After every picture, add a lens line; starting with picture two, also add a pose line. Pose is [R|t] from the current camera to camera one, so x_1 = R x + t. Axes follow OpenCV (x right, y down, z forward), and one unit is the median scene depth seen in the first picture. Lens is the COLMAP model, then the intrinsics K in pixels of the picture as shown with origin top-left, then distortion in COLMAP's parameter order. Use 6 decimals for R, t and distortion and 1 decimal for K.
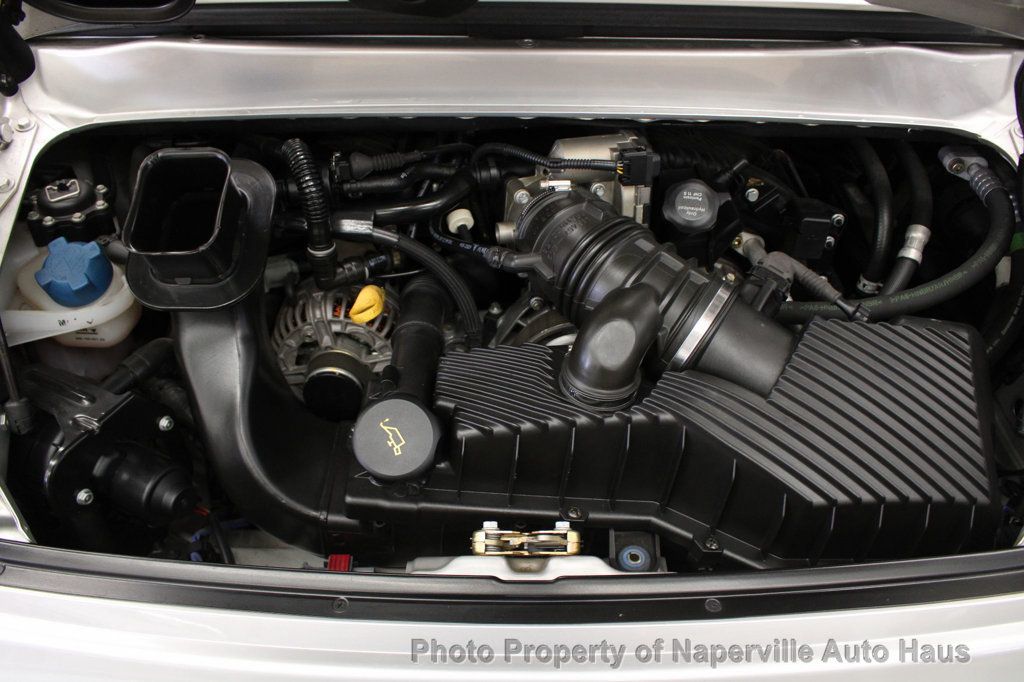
lens RADIAL K [[866.0, 0, 512.0], [0, 866.0, 341.0], [0, 0, 1]] dist [-0.160154, 0.134249]
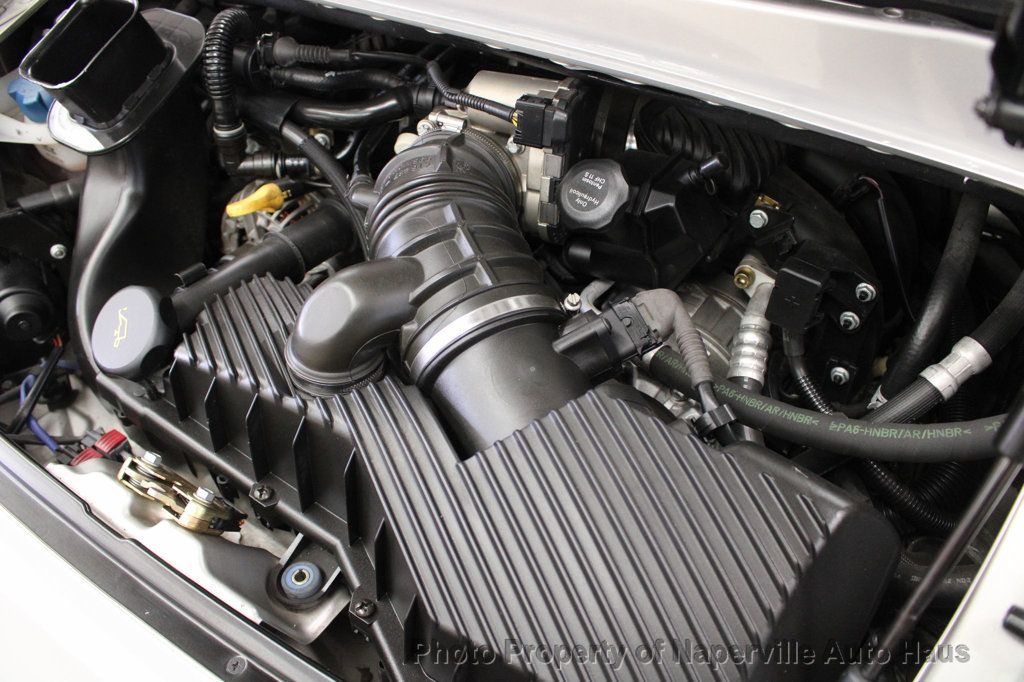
lens RADIAL K [[866.0, 0, 512.0], [0, 866.0, 341.0], [0, 0, 1]] dist [-0.160154, 0.134249]
pose [[0.825591, 0.355044, -0.438569, 0.528894], [-0.336966, 0.933644, 0.121506, -0.109347], [0.452607, 0.047468, 0.890446, 0.331784]]
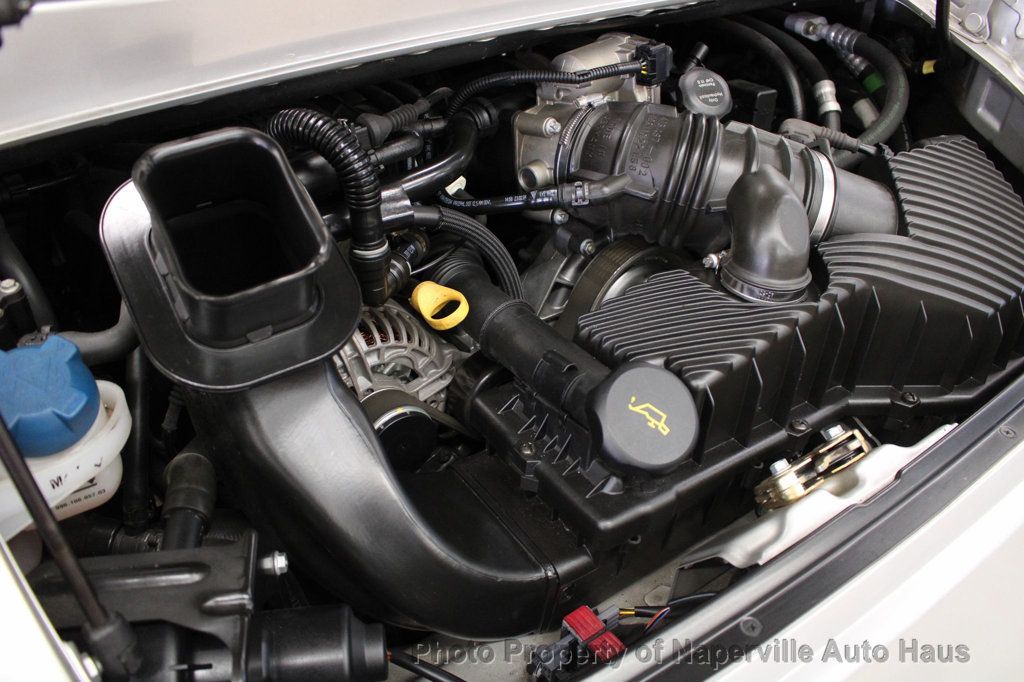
lens RADIAL K [[866.0, 0, 512.0], [0, 866.0, 341.0], [0, 0, 1]] dist [-0.160154, 0.134249]
pose [[0.810881, -0.335461, 0.479519, -0.509265], [0.352381, 0.934084, 0.057578, -0.034232], [-0.467227, 0.122284, 0.875640, 0.324541]]
